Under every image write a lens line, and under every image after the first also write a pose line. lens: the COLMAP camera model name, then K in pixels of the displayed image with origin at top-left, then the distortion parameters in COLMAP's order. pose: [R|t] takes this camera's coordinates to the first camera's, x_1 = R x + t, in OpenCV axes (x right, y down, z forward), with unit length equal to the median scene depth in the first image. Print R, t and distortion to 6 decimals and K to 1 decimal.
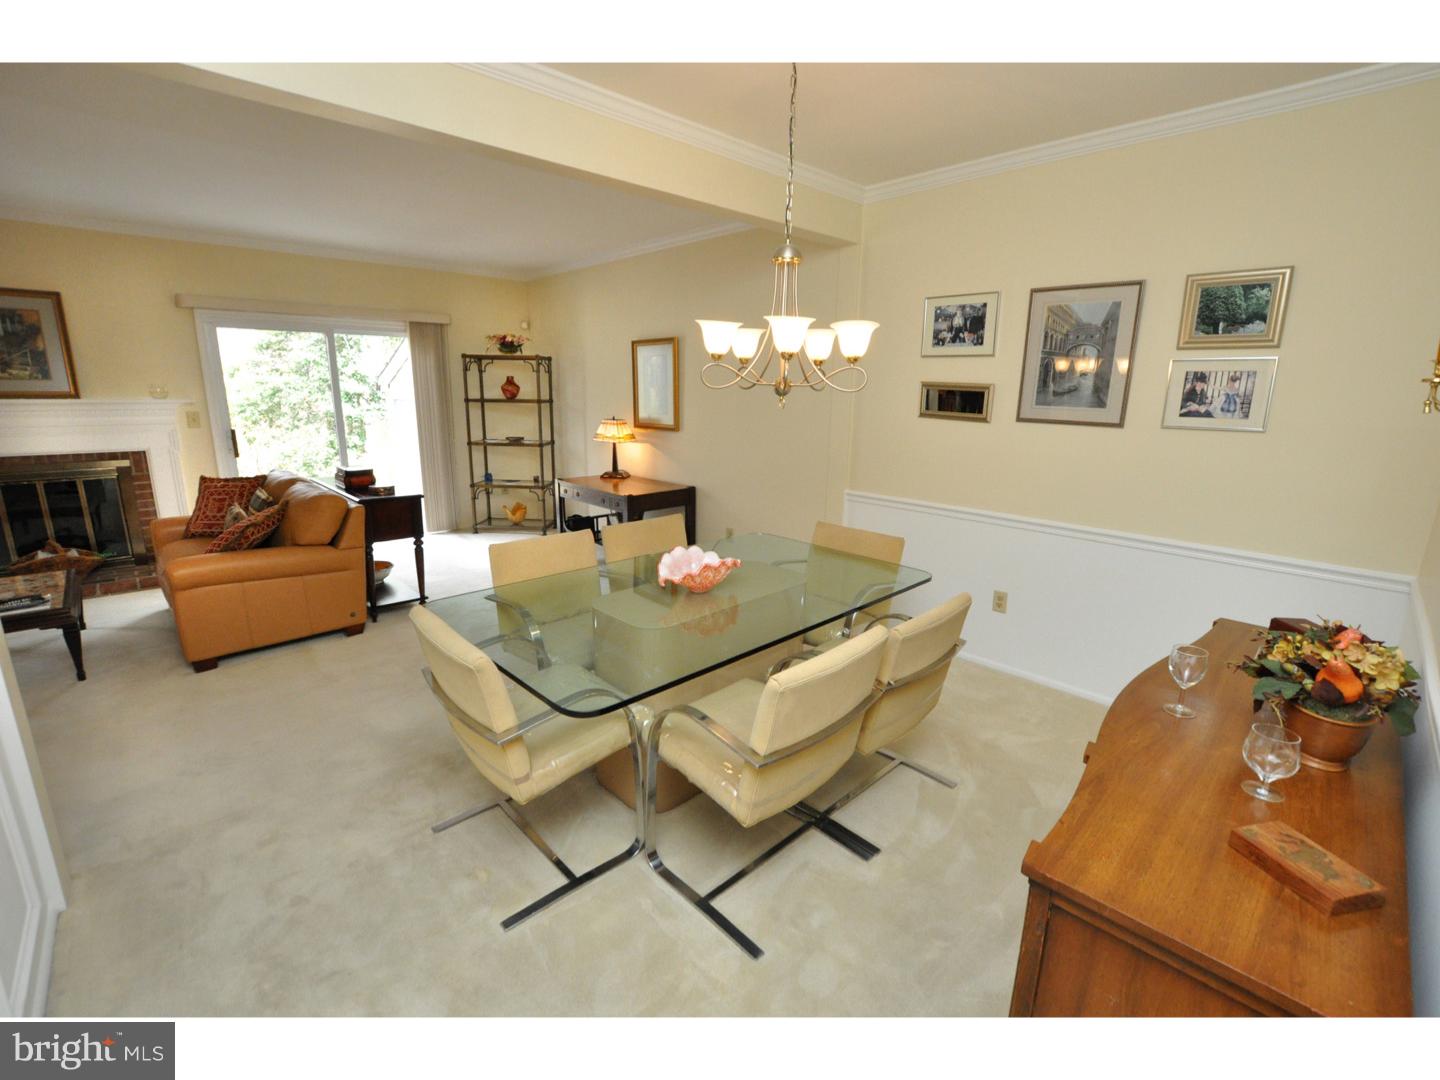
lens RADIAL K [[633.7, 0, 721.7], [0, 633.7, 536.6], [0, 0, 1]] dist [-0.034087, 0.007849]
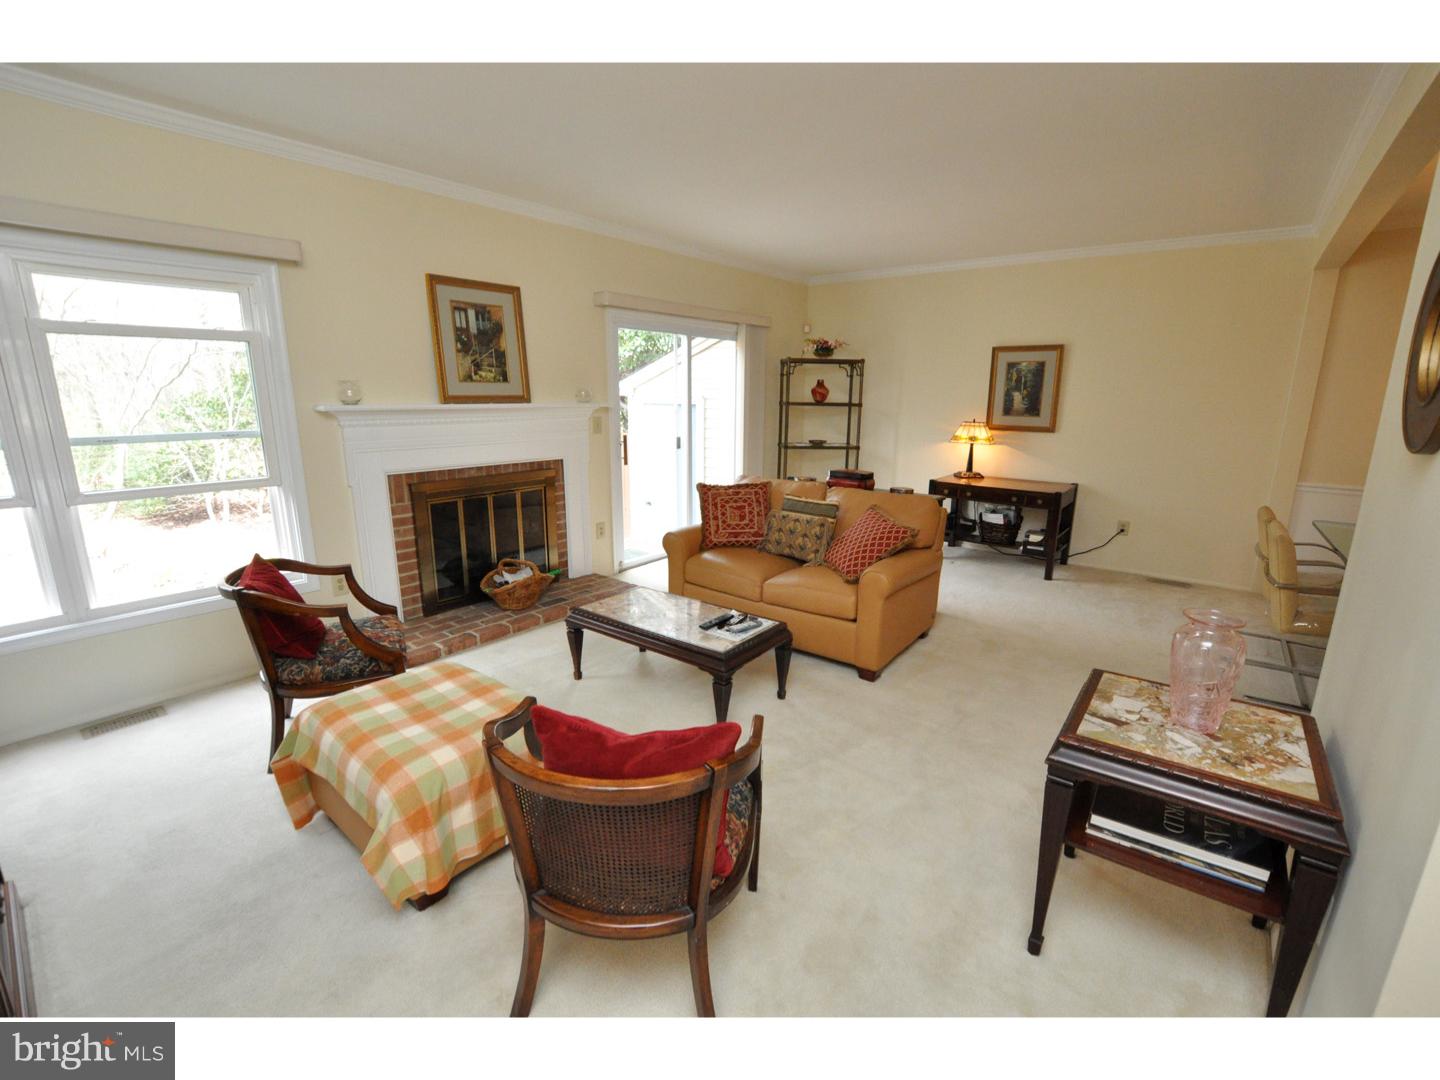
lens RADIAL K [[636.6, 0, 717.3], [0, 636.6, 542.3], [0, 0, 1]] dist [-0.028242, 0.000117]
pose [[0.990616, -0.037532, 0.131420, -0.722637], [0.036816, 0.999291, 0.007878, -0.010664], [-0.131623, -0.002966, 0.991295, 0.018924]]
